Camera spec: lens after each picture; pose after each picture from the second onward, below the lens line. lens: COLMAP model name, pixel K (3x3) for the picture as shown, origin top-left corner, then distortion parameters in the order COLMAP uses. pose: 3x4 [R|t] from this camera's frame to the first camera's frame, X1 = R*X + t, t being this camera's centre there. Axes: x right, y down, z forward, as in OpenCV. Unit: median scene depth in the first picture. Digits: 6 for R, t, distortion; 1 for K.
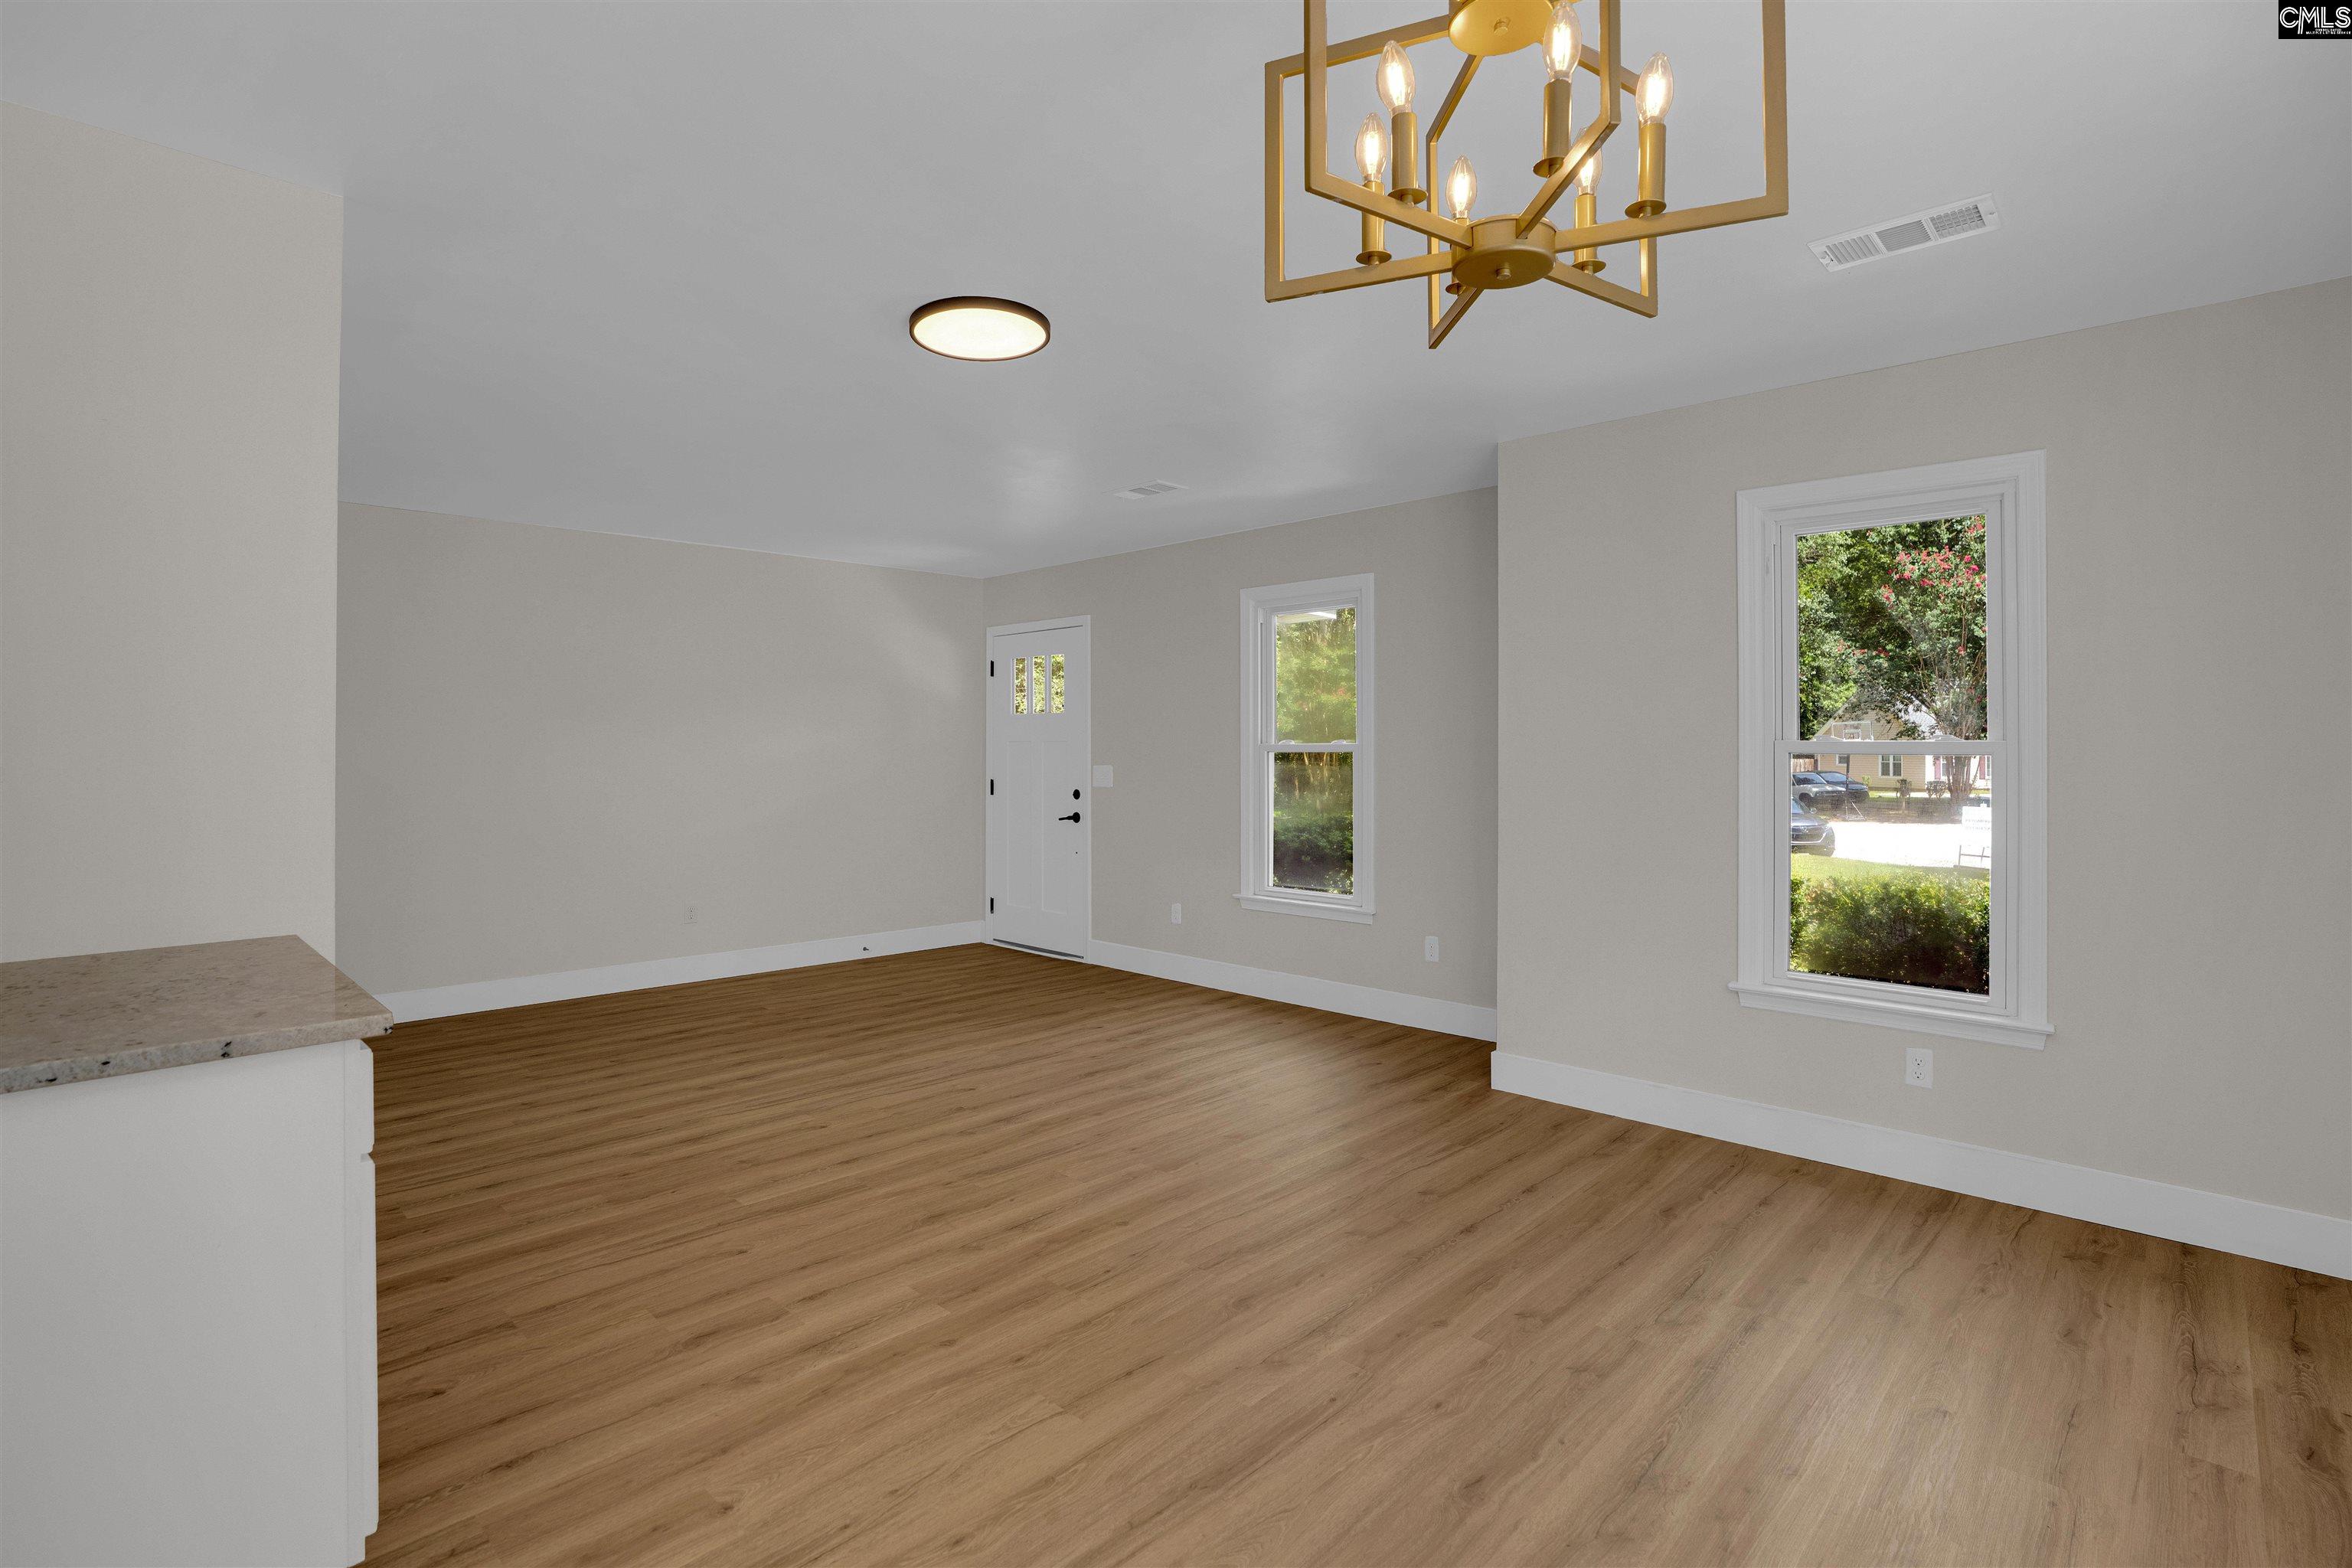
lens RADIAL K [[1104.3, 0, 1179.0], [0, 1104.3, 753.9], [0, 0, 1]] dist [-0.073417, 0.027353]
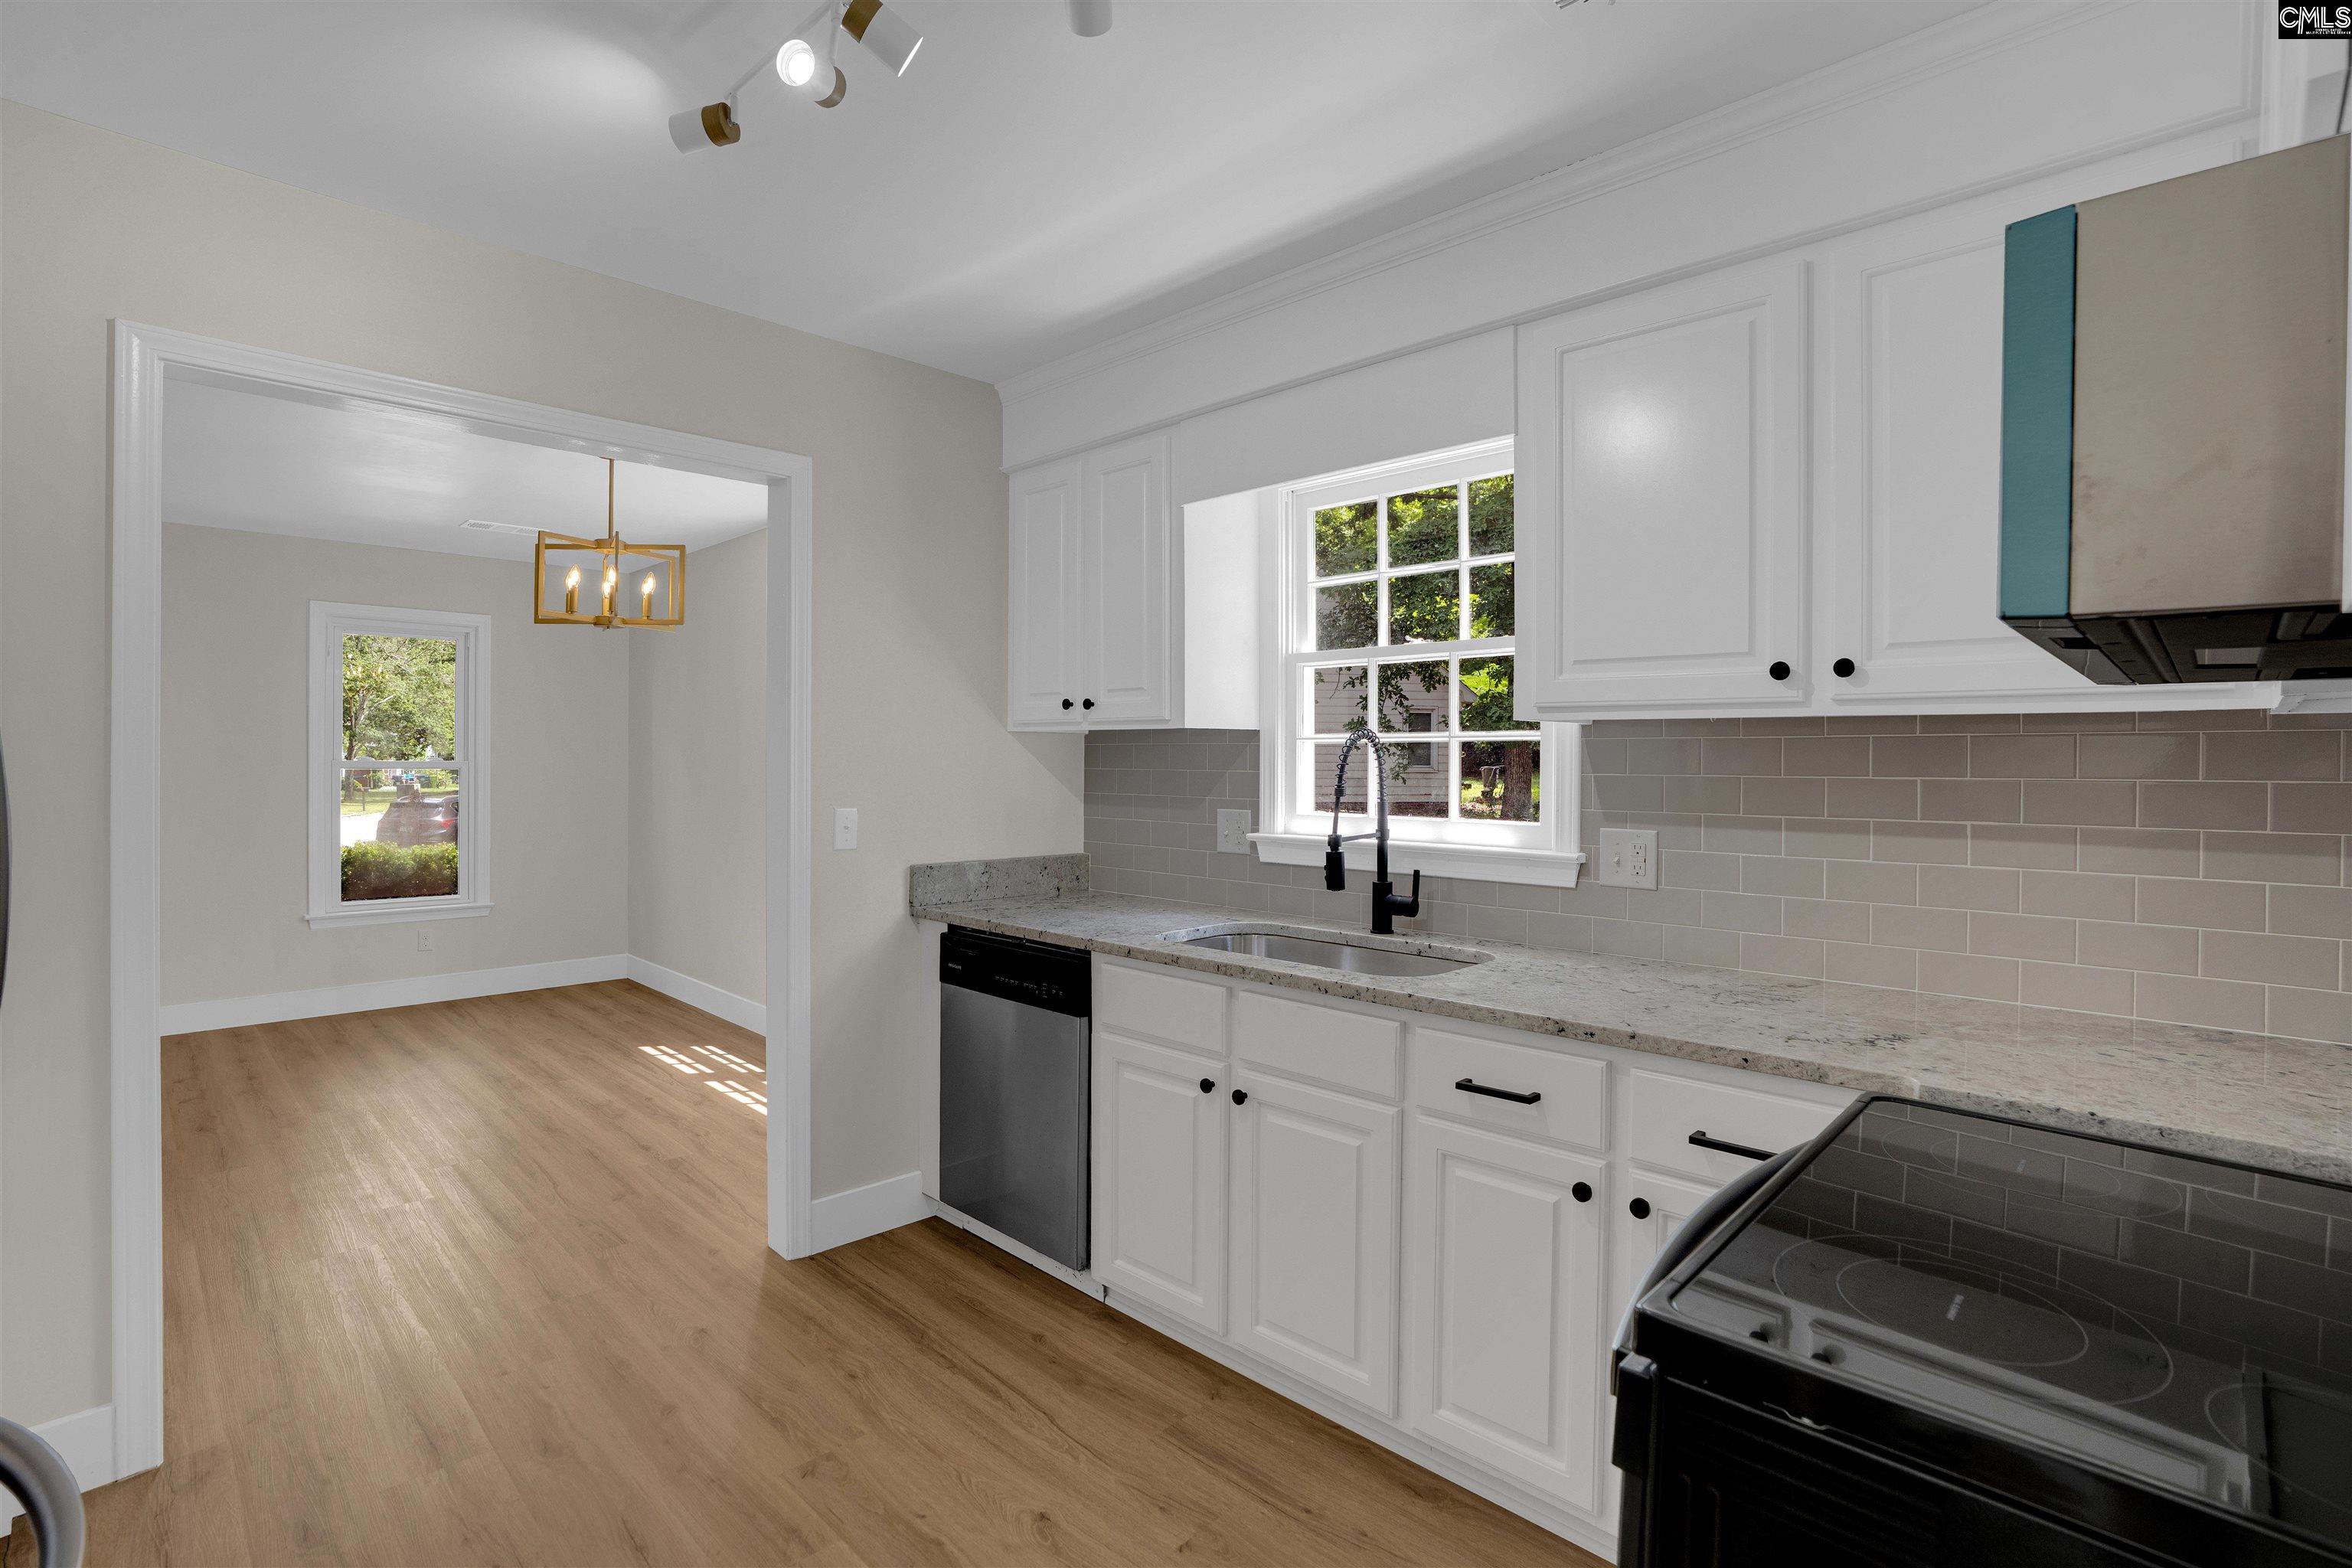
lens RADIAL K [[1113.8, 0, 1182.8], [0, 1113.8, 774.8], [0, 0, 1]] dist [-0.002288, -0.000038]
pose [[0.024797, -0.016688, 0.999553, -1.034090], [0.005835, 0.999846, 0.016548, -0.008686], [-0.999675, 0.005422, 0.024891, -0.298220]]
